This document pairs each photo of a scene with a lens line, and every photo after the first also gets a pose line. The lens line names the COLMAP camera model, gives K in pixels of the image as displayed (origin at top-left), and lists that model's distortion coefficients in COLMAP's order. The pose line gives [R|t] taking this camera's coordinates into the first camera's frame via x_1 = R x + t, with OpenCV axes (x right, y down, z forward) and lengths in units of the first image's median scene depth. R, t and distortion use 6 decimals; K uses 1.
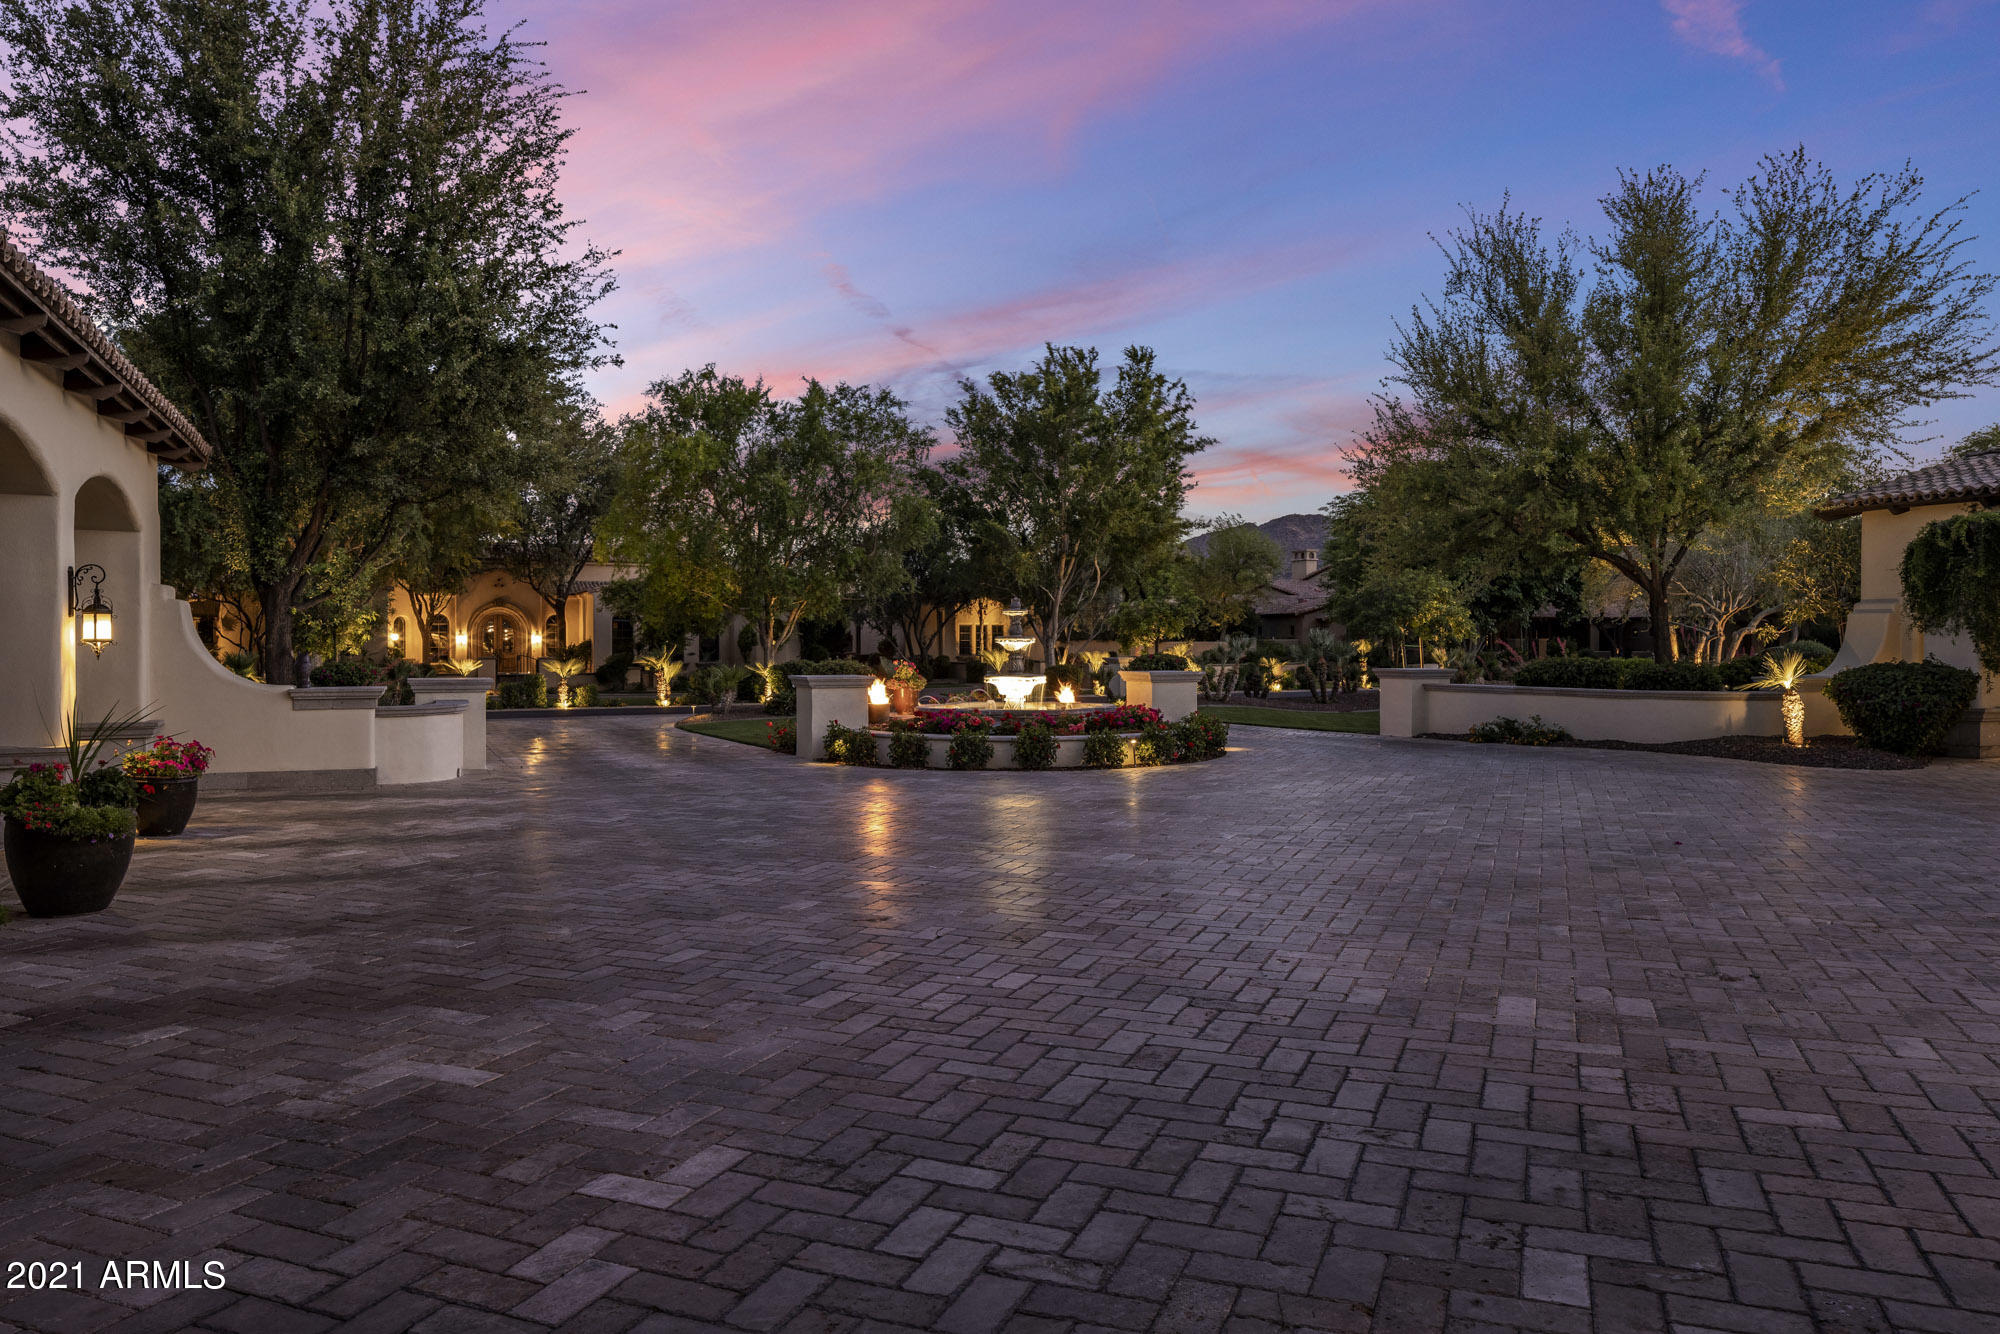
lens RADIAL K [[1372.7, 0, 993.5], [0, 1372.7, 668.6], [0, 0, 1]] dist [-0.000521, 0.001001]
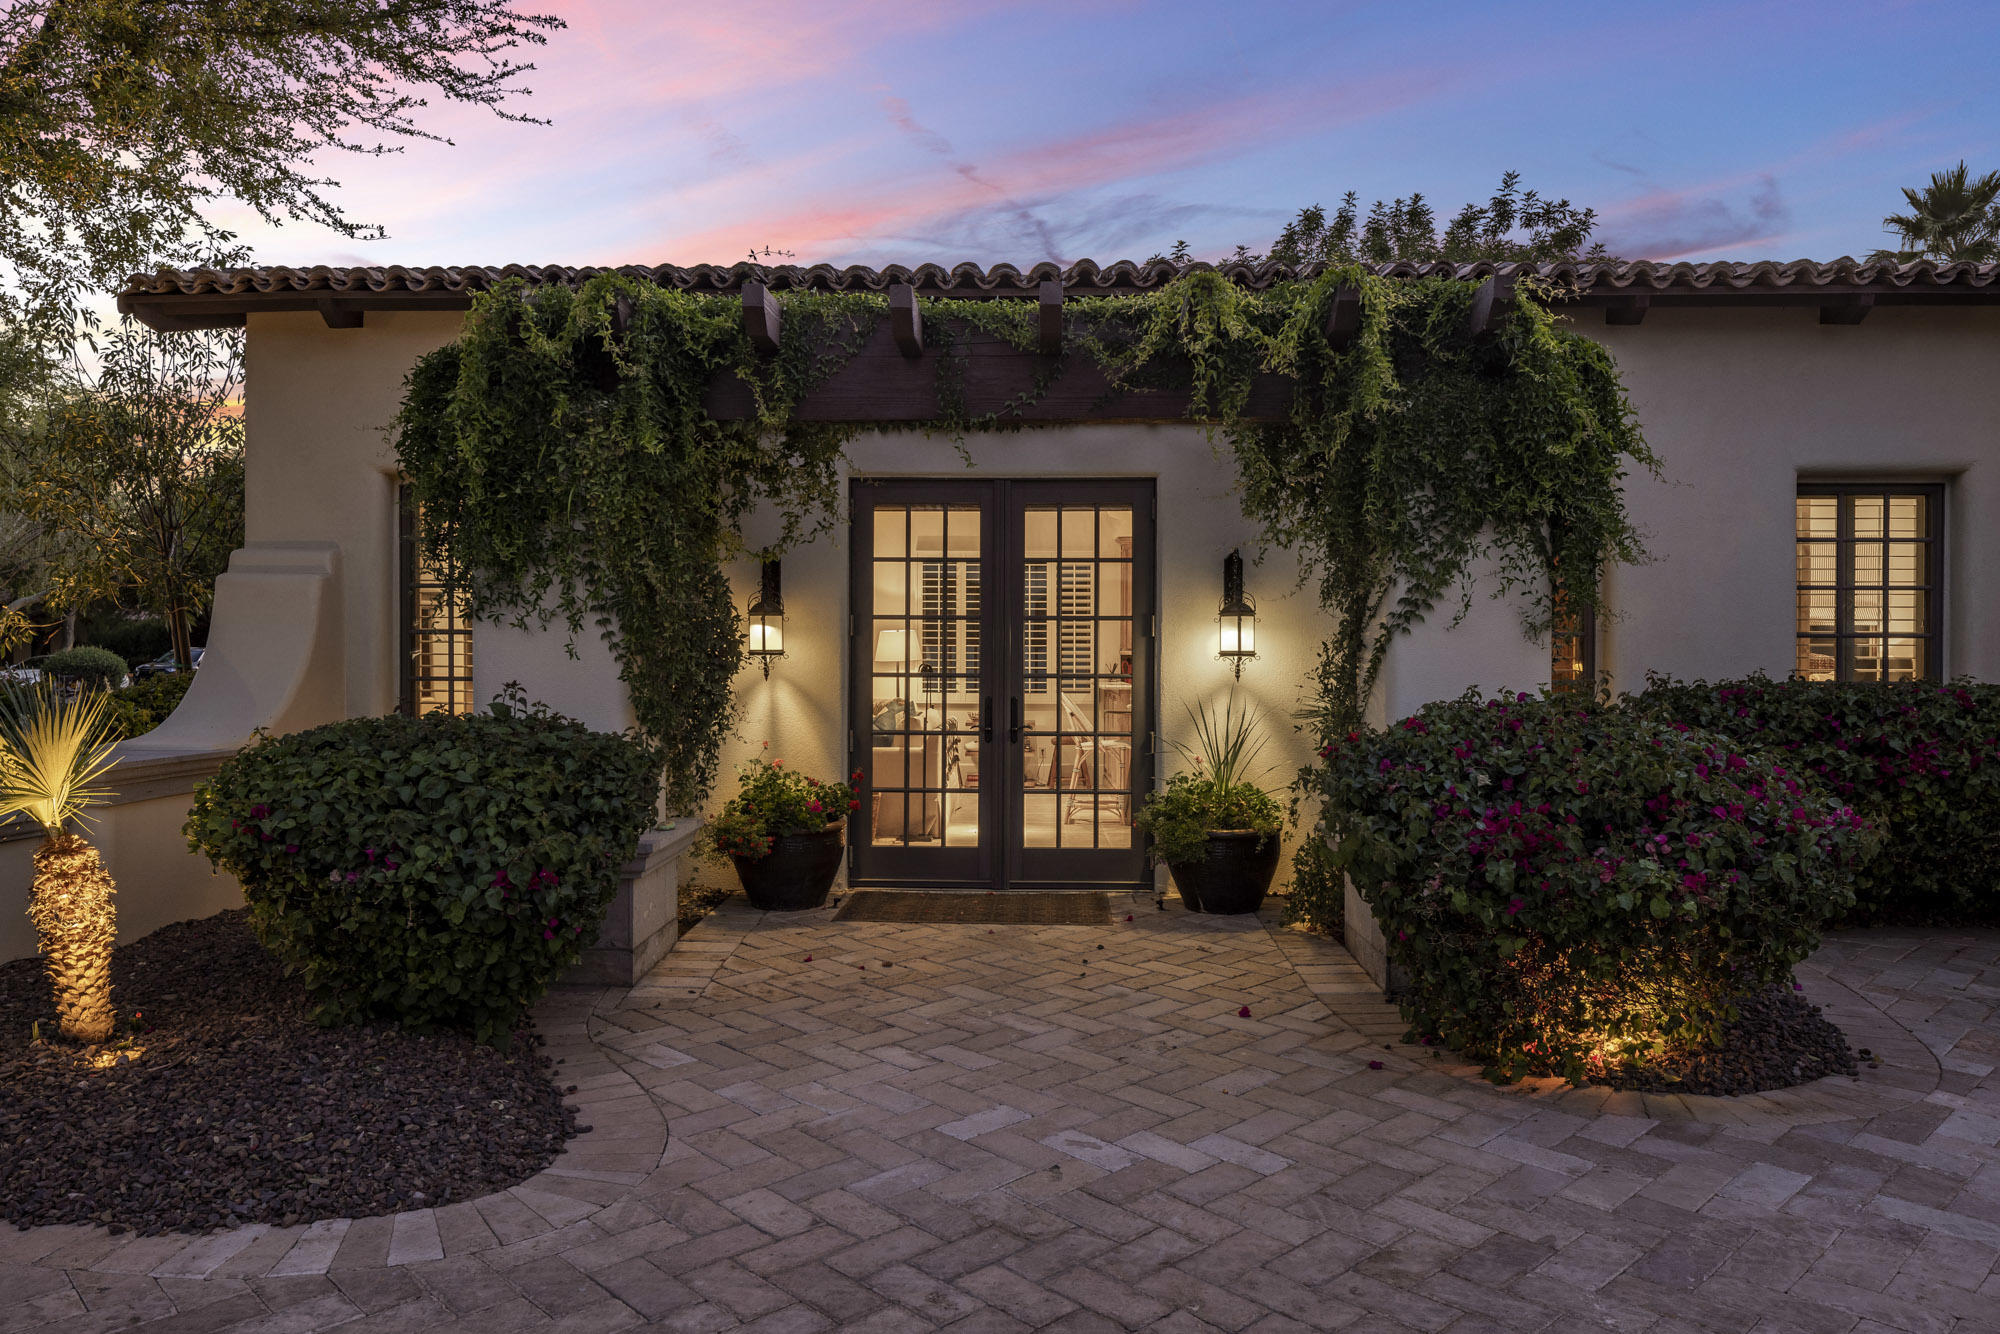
lens RADIAL K [[1372.7, 0, 993.3], [0, 1372.7, 669.7], [0, 0, 1]] dist [-0.000521, 0.001001]
pose [[0.434484, -0.009539, 0.900629, 0.425294], [0.013826, 0.999897, 0.003921, -0.013821], [-0.900574, 0.010748, 0.434571, 0.731234]]
